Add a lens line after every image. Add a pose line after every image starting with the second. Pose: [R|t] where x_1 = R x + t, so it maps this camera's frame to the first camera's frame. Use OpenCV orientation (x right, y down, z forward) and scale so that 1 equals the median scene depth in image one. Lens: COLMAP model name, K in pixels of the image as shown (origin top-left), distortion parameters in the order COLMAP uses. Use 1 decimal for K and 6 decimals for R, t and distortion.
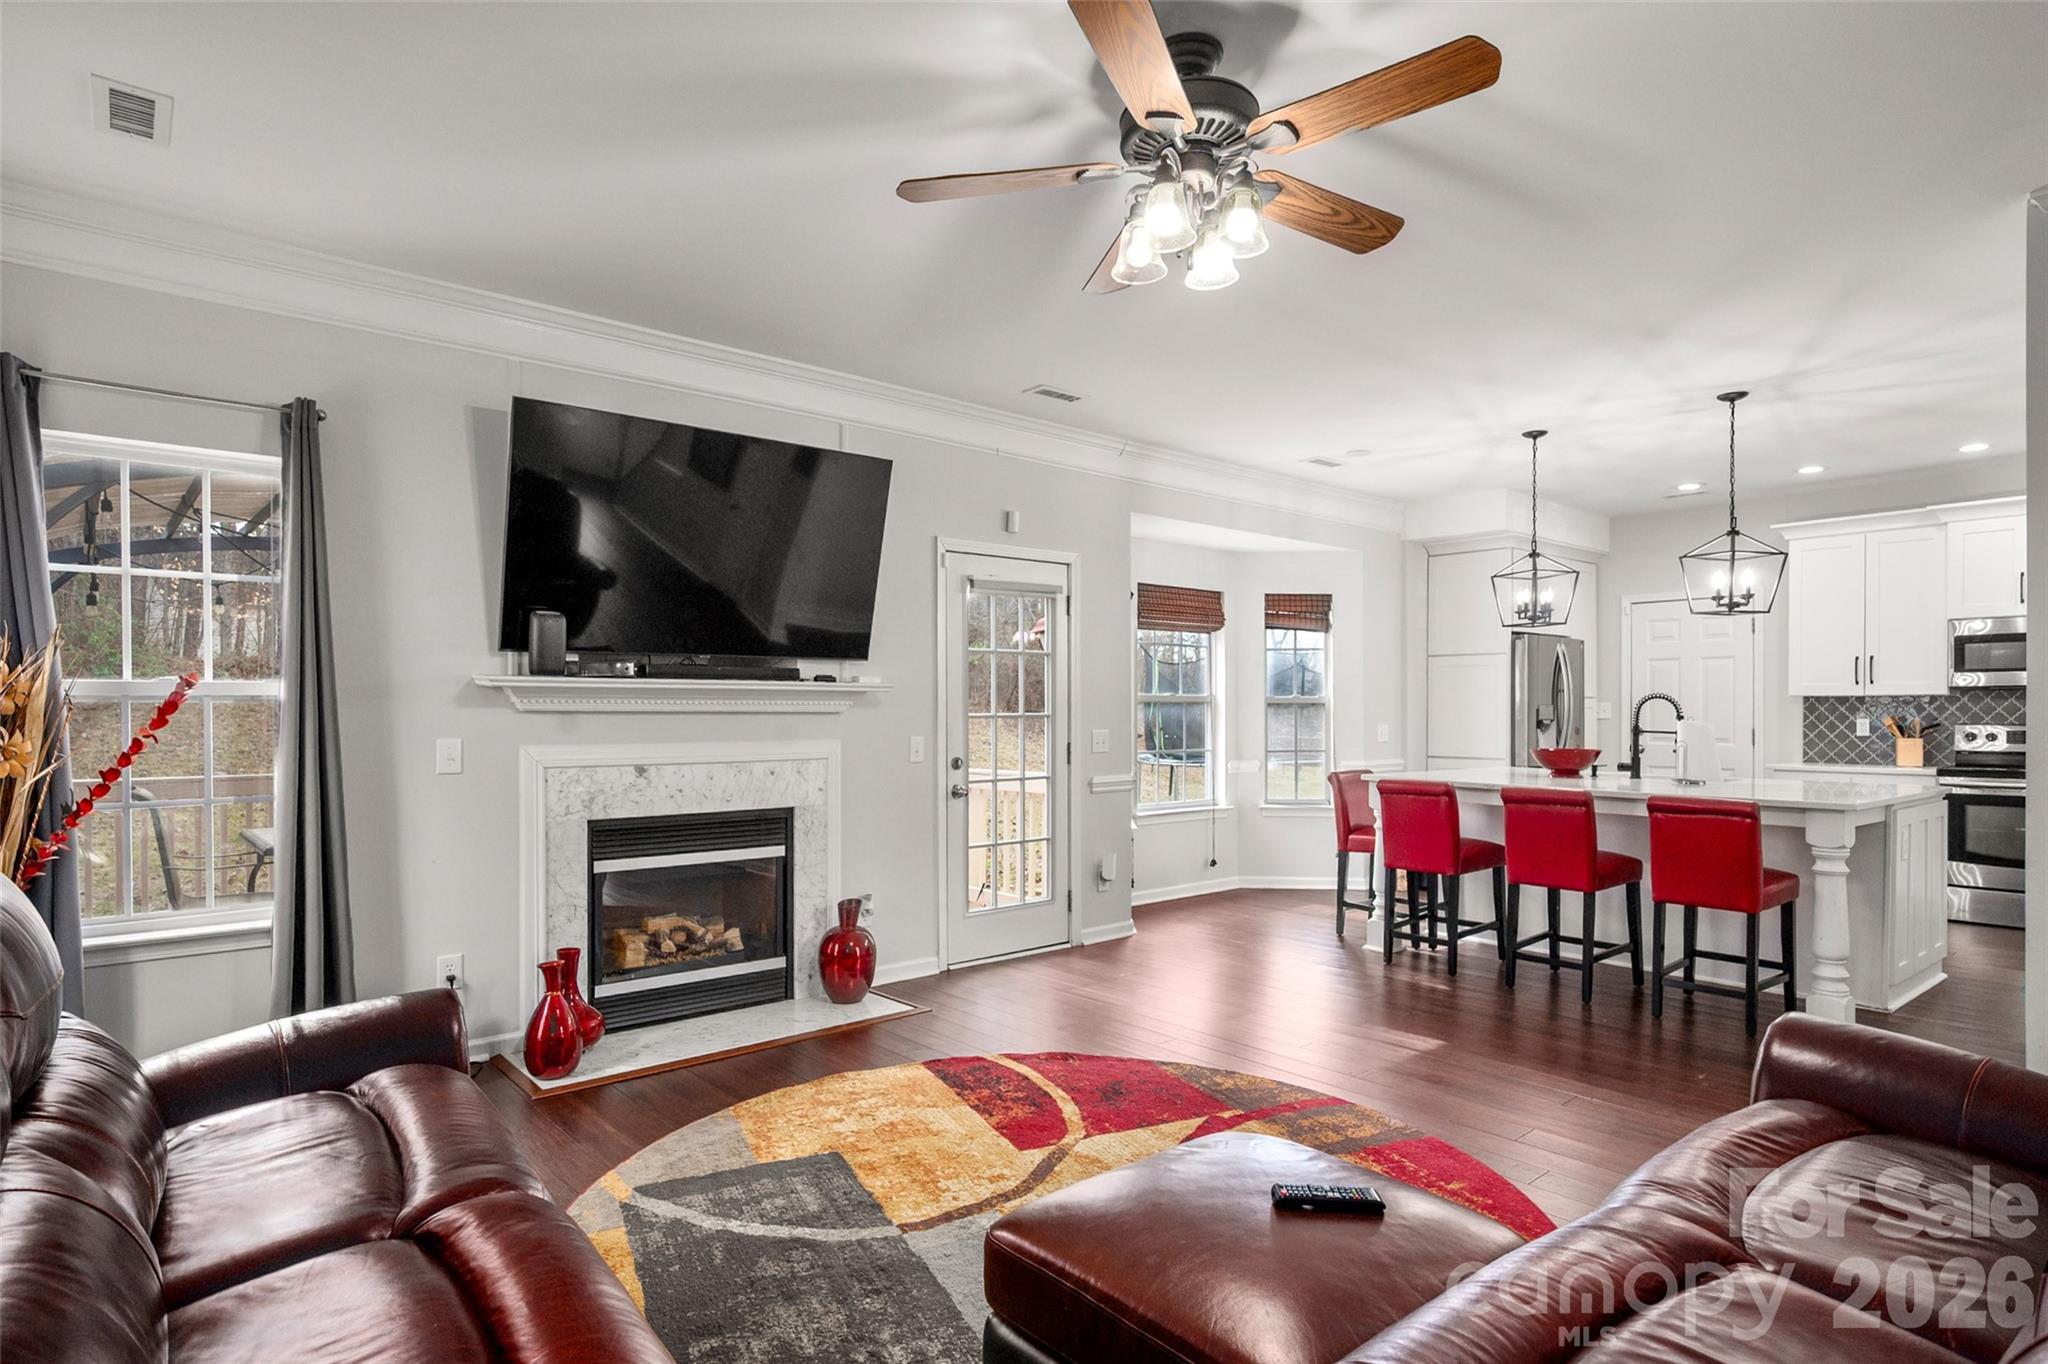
lens RADIAL K [[1099.6, 0, 1014.9], [0, 1099.6, 714.0], [0, 0, 1]] dist [0.000950, 0.000442]
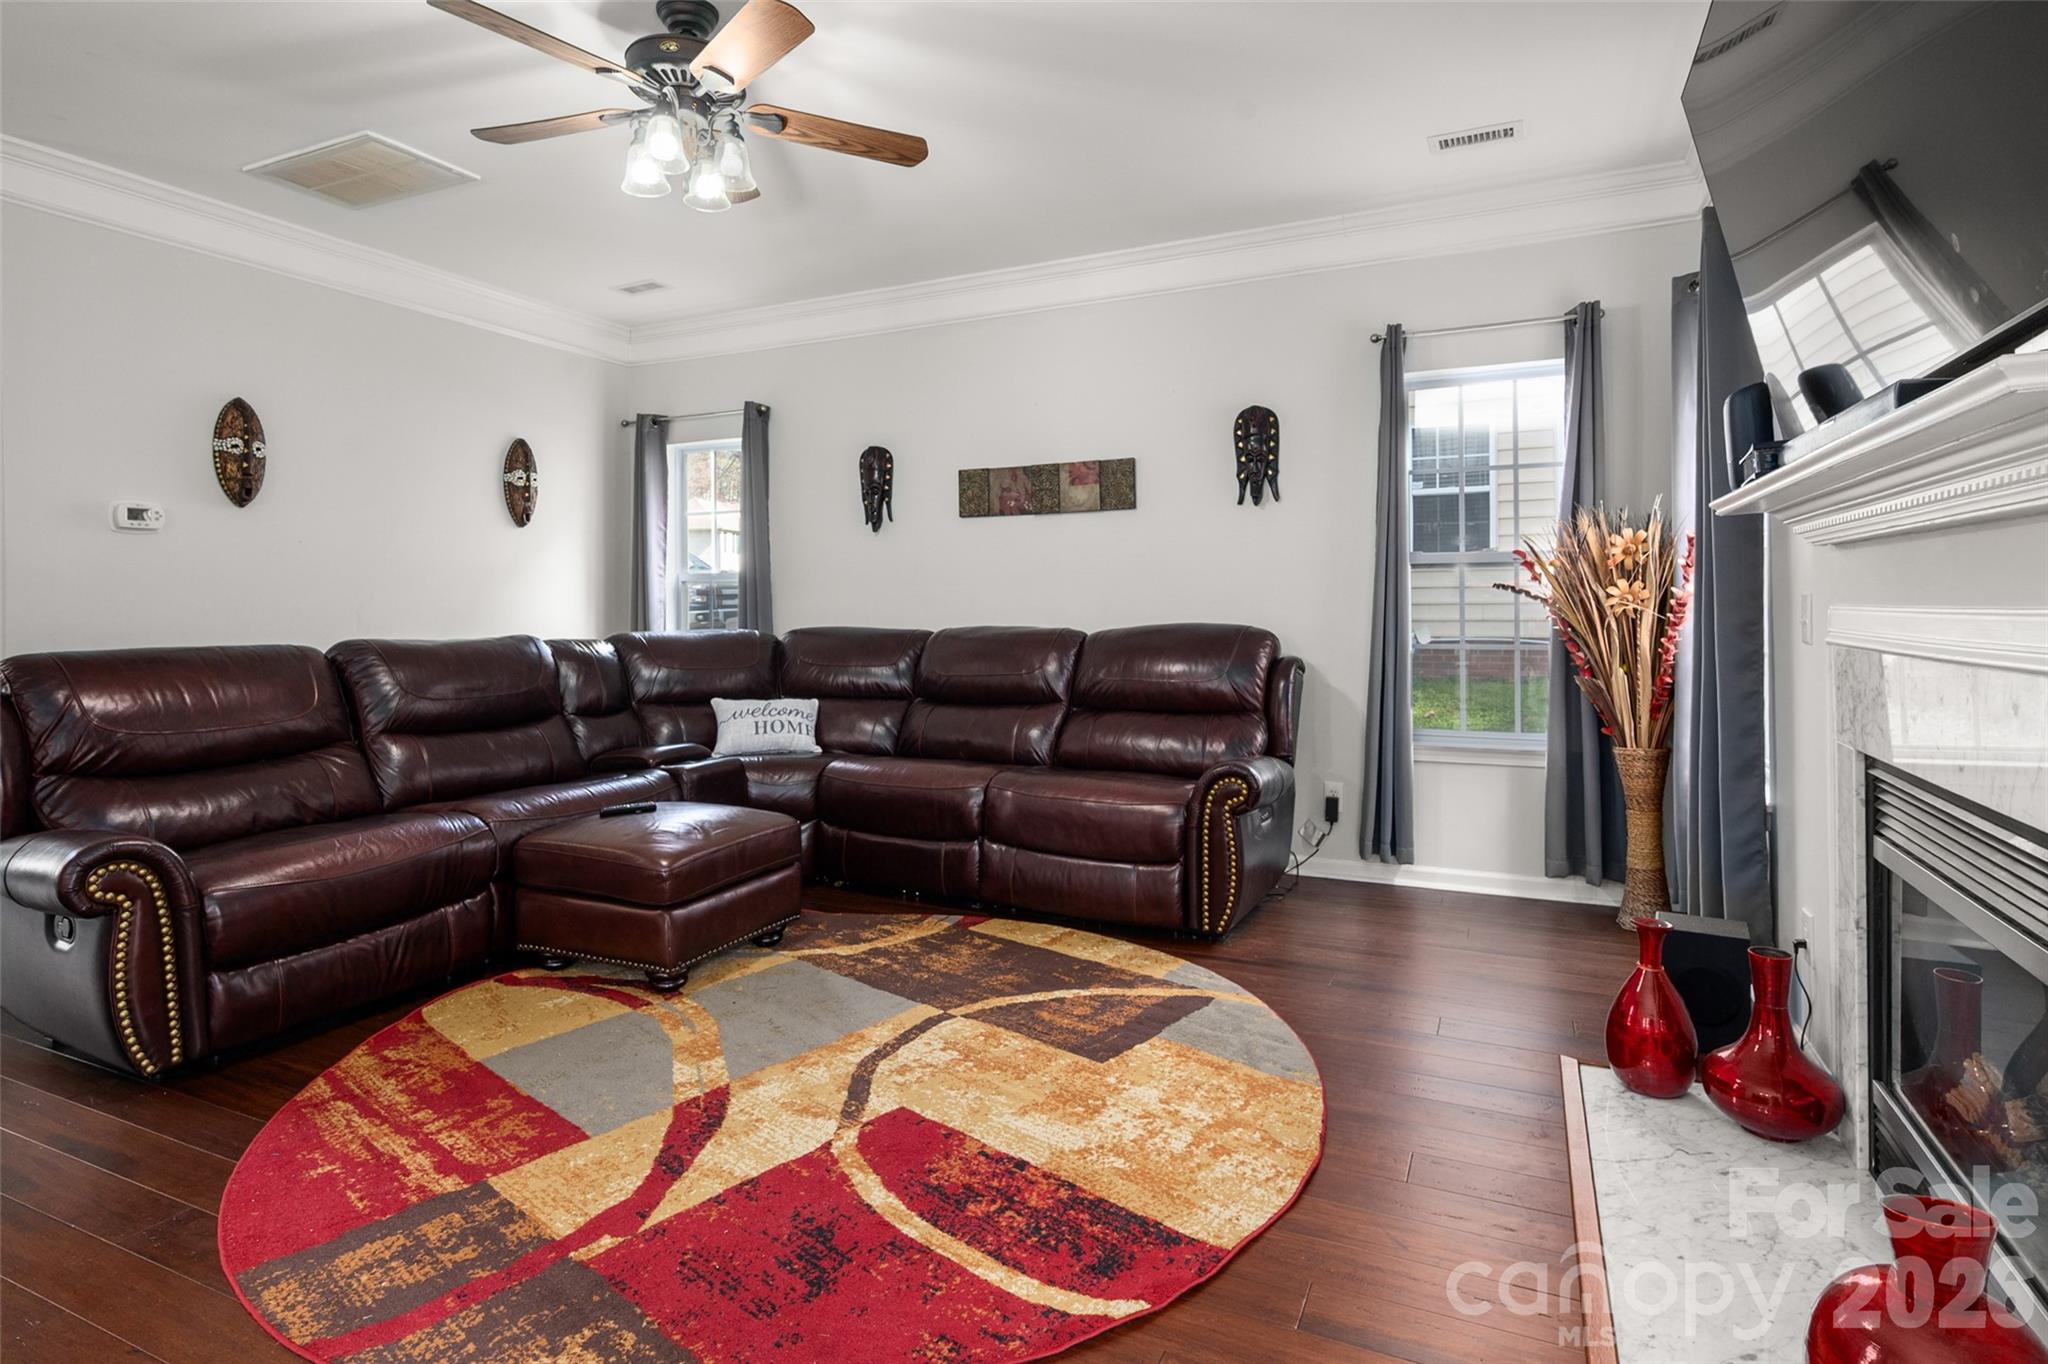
lens RADIAL K [[1056.5, 0, 1022.3], [0, 1056.5, 605.9], [0, 0, 1]] dist [-0.000204, 0.000046]
pose [[-0.911296, 0.005921, -0.411710, 0.155786], [0.005320, 0.999982, 0.002606, 0.022220], [0.411718, 0.000184, -0.911311, 1.134875]]
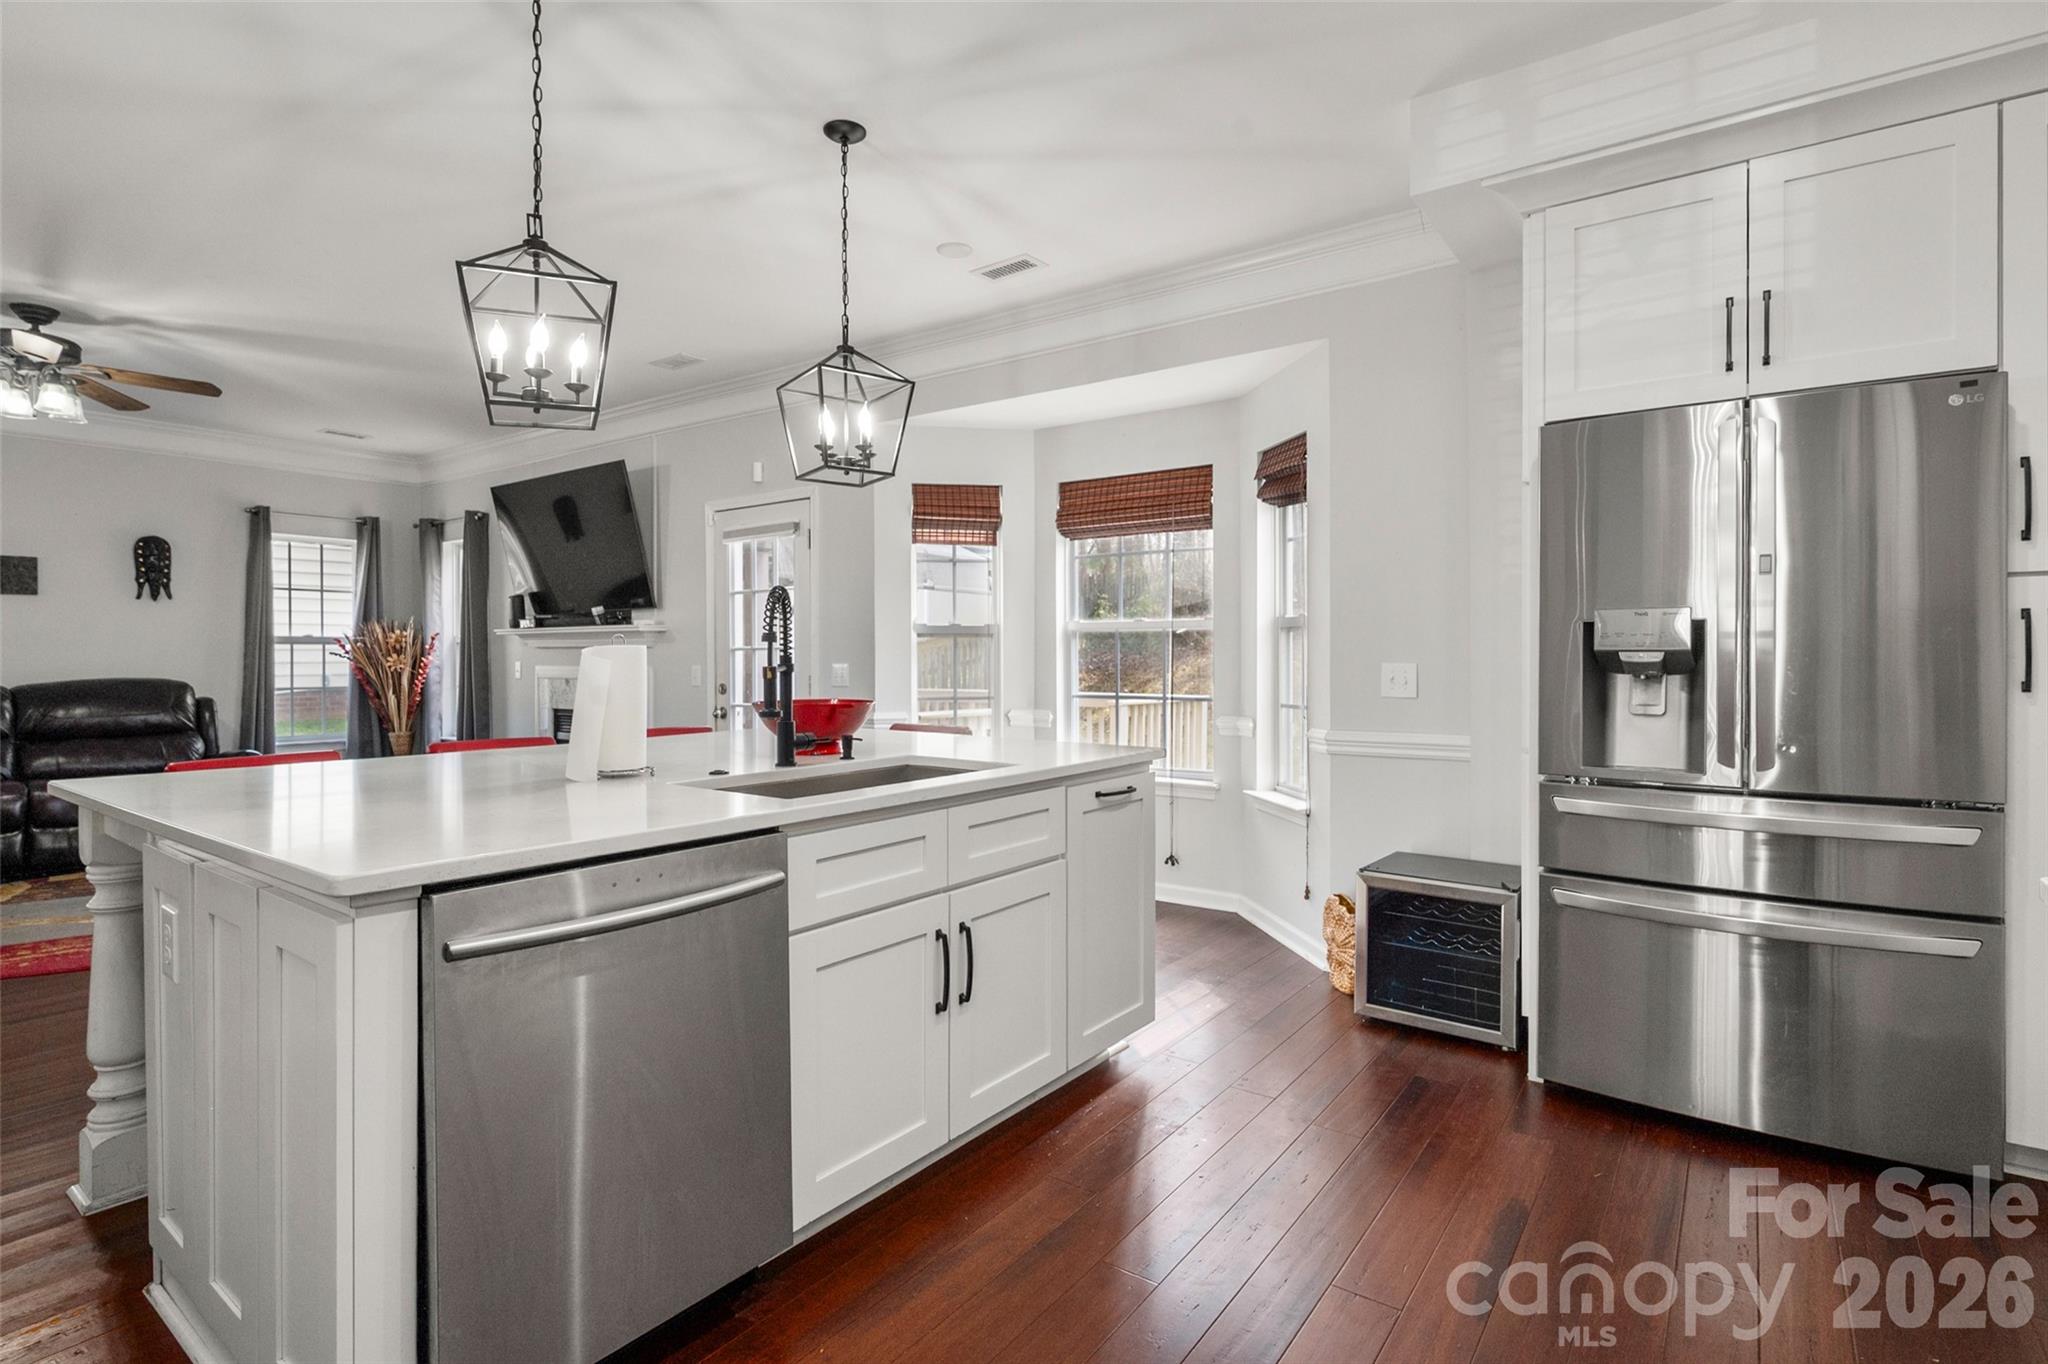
lens RADIAL K [[1011.7, 0, 1035.5], [0, 1011.7, 660.0], [0, 0, 1]] dist [0.001050, 0.000154]
pose [[0.241396, 0.001269, -0.970426, 1.225599], [-0.001780, 0.999998, 0.000865, 0.013705], [0.970425, 0.001519, 0.241398, 1.198034]]
